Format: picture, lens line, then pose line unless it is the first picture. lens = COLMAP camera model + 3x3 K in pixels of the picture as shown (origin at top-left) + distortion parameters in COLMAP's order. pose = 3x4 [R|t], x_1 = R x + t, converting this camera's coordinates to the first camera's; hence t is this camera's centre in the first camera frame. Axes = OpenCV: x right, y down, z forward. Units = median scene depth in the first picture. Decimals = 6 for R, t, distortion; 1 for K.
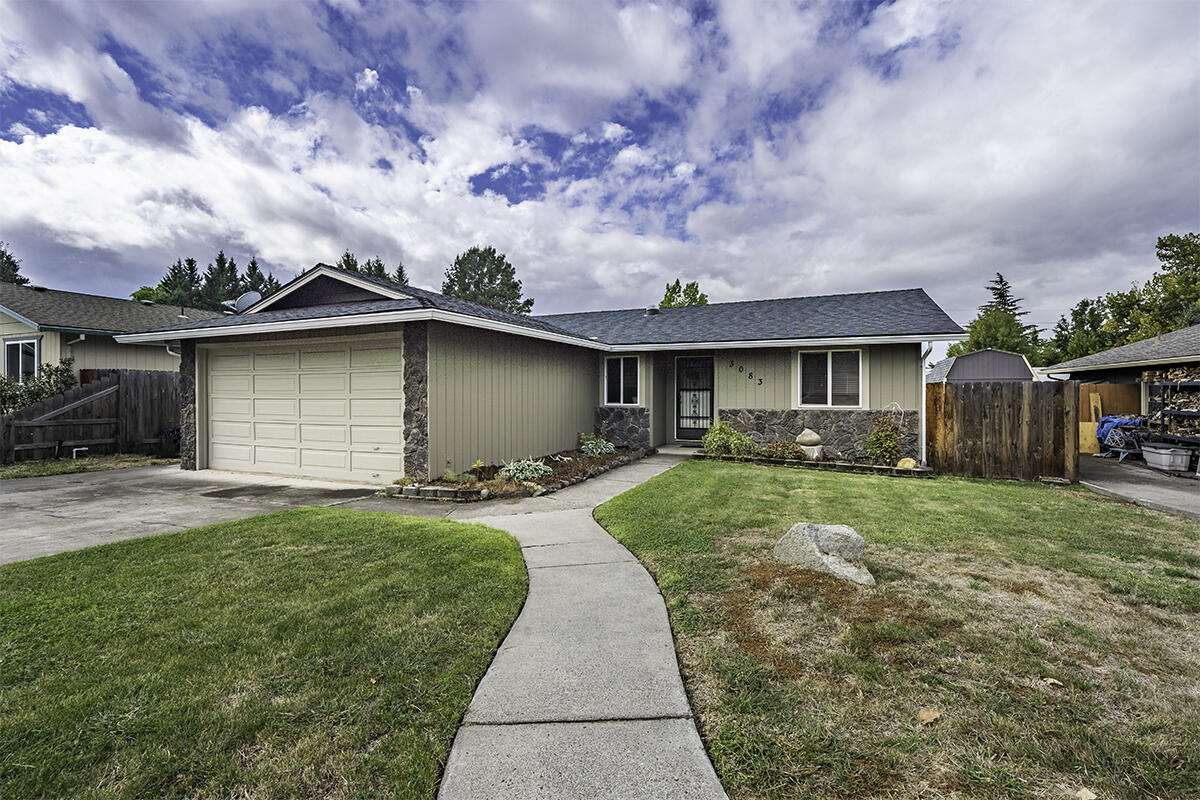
lens RADIAL K [[509.4, 0, 600.0], [0, 509.4, 400.0], [0, 0, 1]] dist [-0.000102, -0.000004]
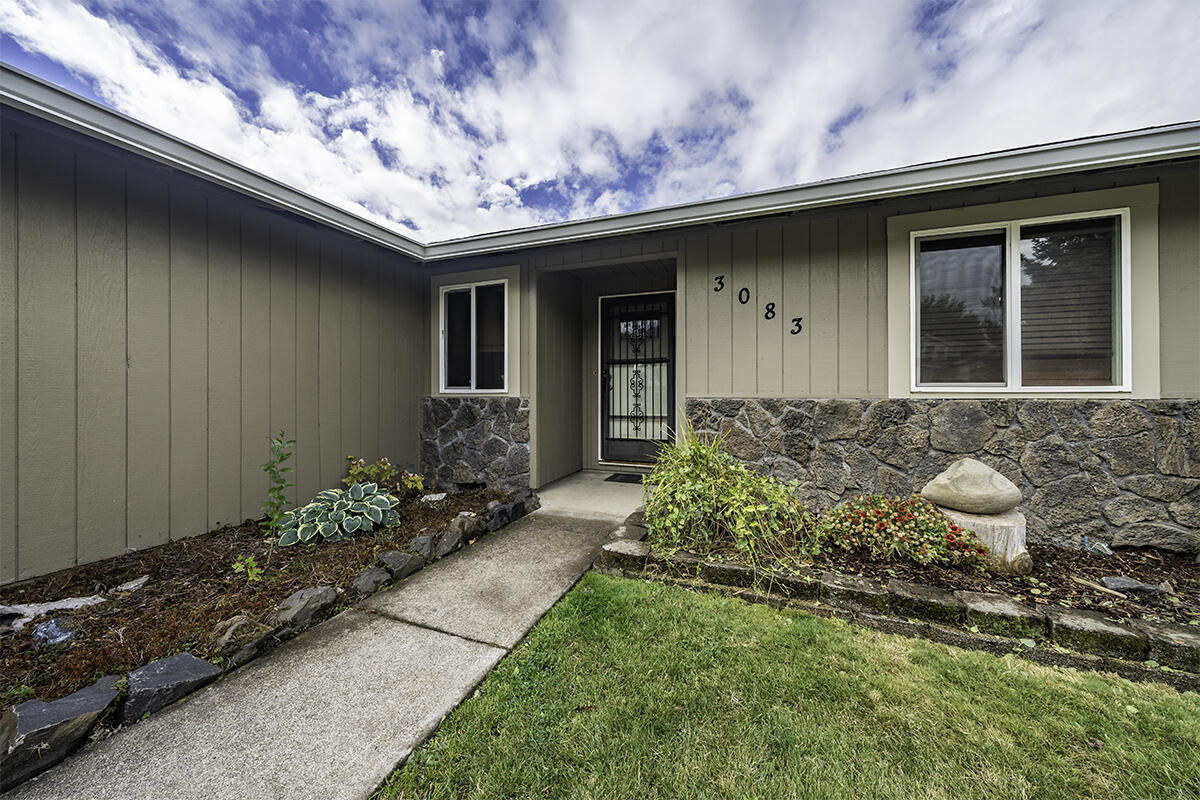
lens RADIAL K [[420.7, 0, 601.4], [0, 420.7, 396.0], [0, 0, 1]] dist [-0.000631, -0.000092]
pose [[0.999008, -0.004459, 0.044301, 0.142371], [0.004535, 0.999988, -0.001630, 0.014577], [-0.044294, 0.001829, 0.999017, 0.633213]]
